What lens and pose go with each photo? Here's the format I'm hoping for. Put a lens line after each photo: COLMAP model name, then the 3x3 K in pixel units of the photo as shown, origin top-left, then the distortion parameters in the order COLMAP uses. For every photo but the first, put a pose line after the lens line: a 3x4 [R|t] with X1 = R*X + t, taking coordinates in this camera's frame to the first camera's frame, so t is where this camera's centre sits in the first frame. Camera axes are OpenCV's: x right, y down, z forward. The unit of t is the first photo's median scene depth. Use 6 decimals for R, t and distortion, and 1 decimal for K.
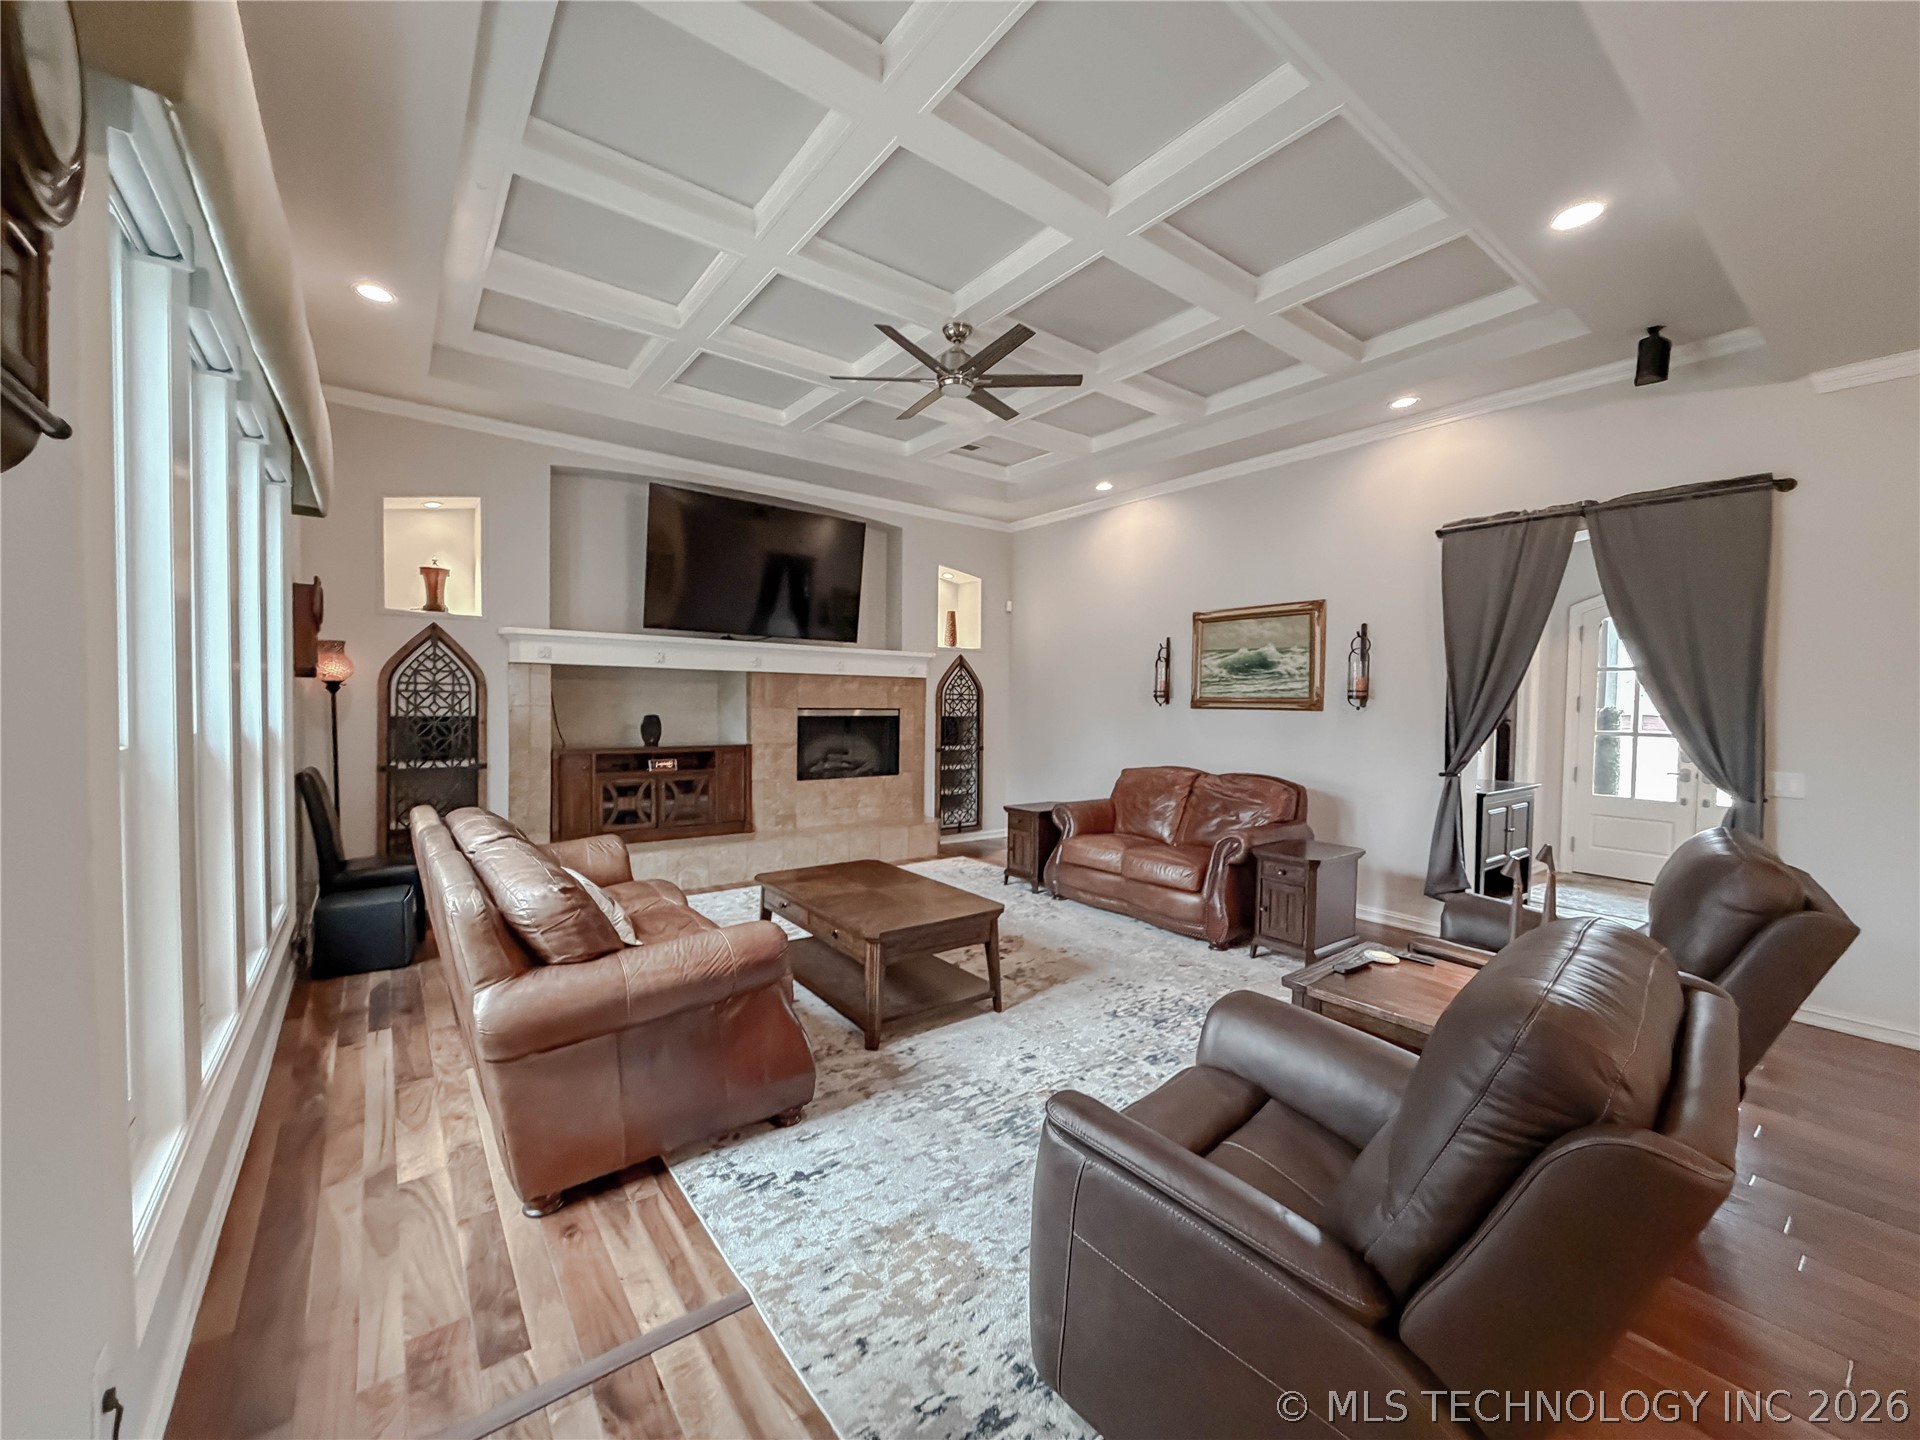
lens RADIAL K [[766.6, 0, 957.9], [0, 766.6, 722.9], [0, 0, 1]] dist [0.001016, -0.000256]
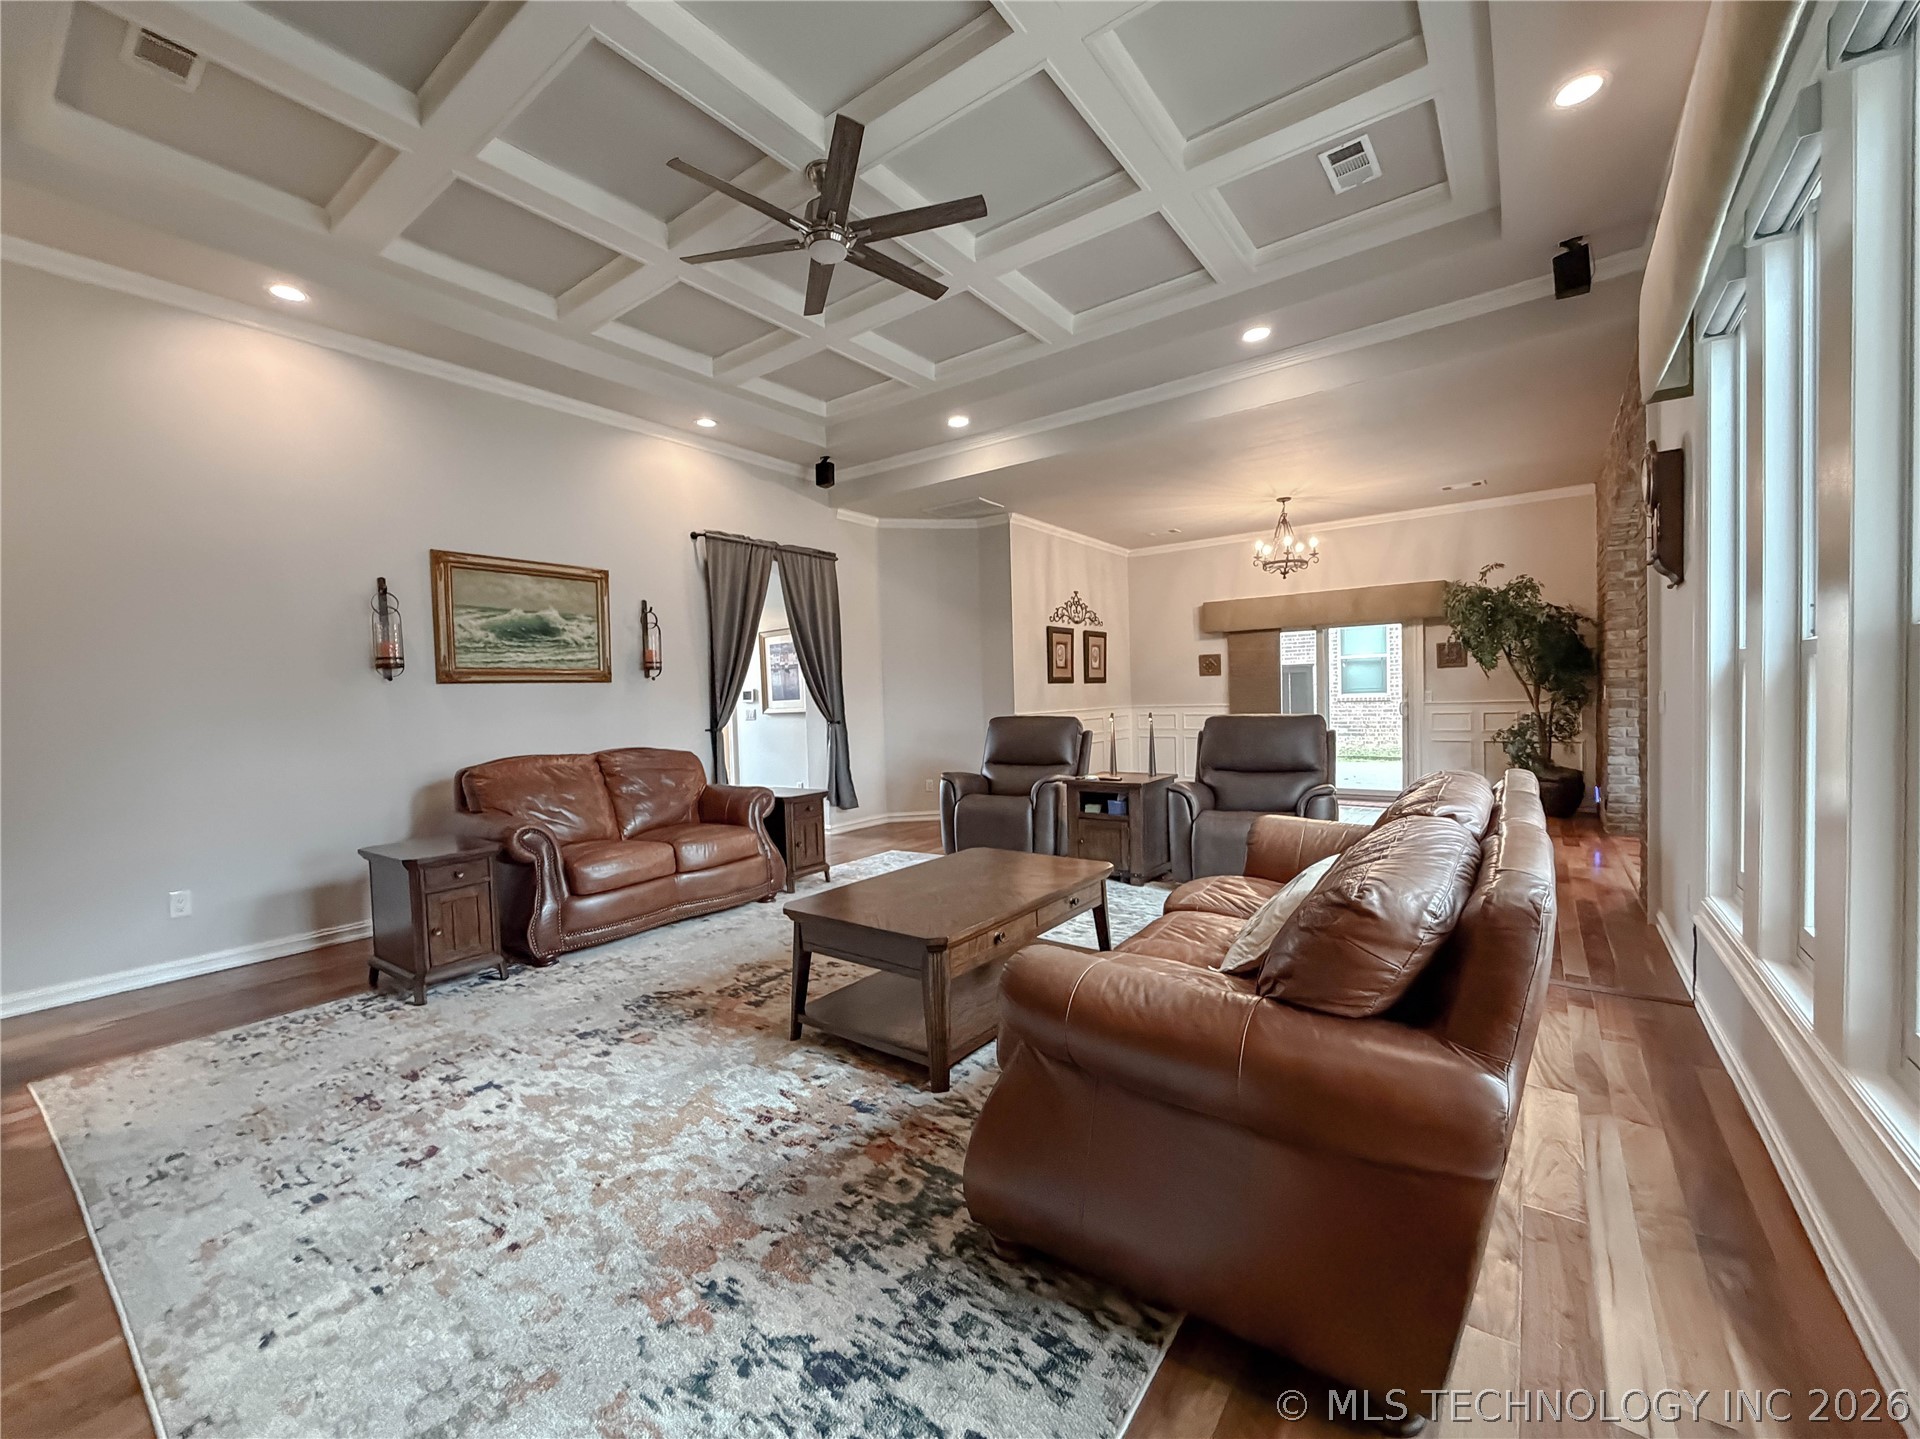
lens RADIAL K [[766.6, 0, 952.0], [0, 766.6, 727.5], [0, 0, 1]] dist [0.001016, -0.000256]
pose [[-0.275953, -0.046937, 0.960024, -0.590093], [0.054214, 0.996457, 0.064302, 0.002655], [-0.959641, 0.069791, -0.272430, 0.829518]]
